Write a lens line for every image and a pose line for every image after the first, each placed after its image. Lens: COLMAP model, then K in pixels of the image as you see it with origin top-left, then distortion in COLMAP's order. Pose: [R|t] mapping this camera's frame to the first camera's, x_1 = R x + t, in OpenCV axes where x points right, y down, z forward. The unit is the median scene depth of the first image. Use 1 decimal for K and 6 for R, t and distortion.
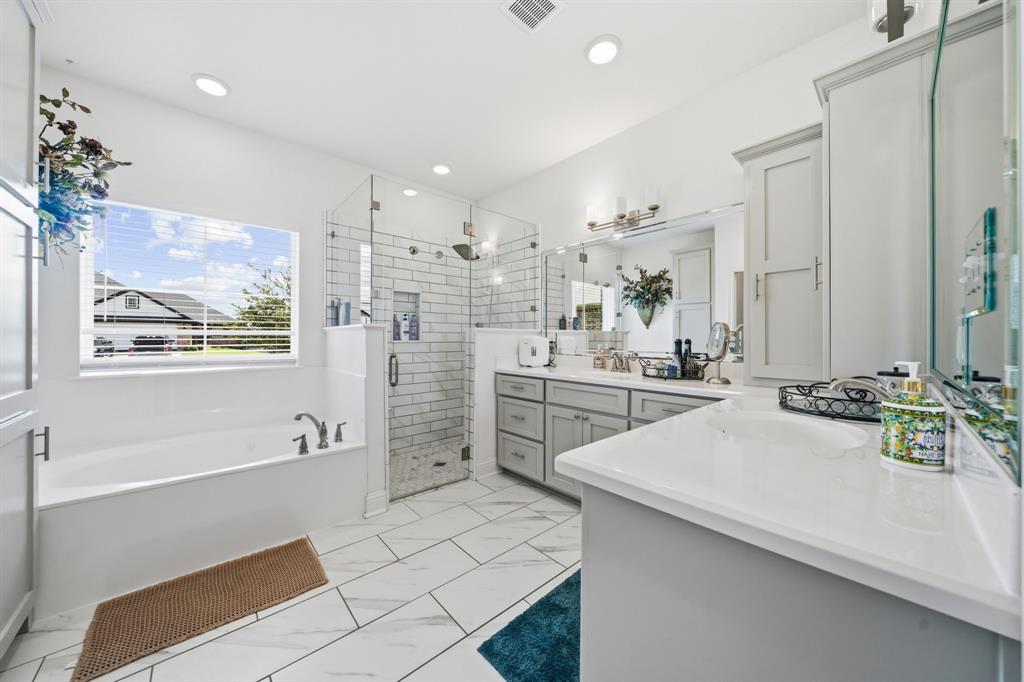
lens RADIAL K [[349.1, 0, 505.9], [0, 349.1, 338.6], [0, 0, 1]] dist [0.000211, 0.000009]
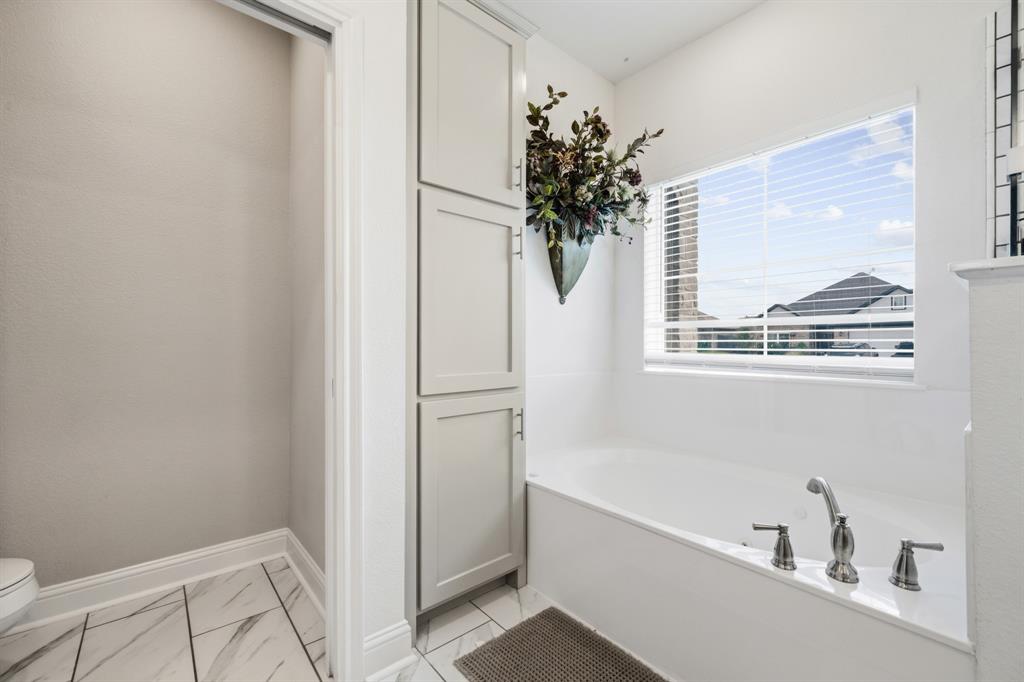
lens RADIAL K [[422.4, 0, 506.9], [0, 422.4, 343.5], [0, 0, 1]] dist [-0.001894, -0.000367]
pose [[-0.039260, -0.003044, -0.999224, -0.005119], [-0.001480, 0.999994, -0.002988, 0.035833], [0.999228, 0.001362, -0.039264, 0.650159]]
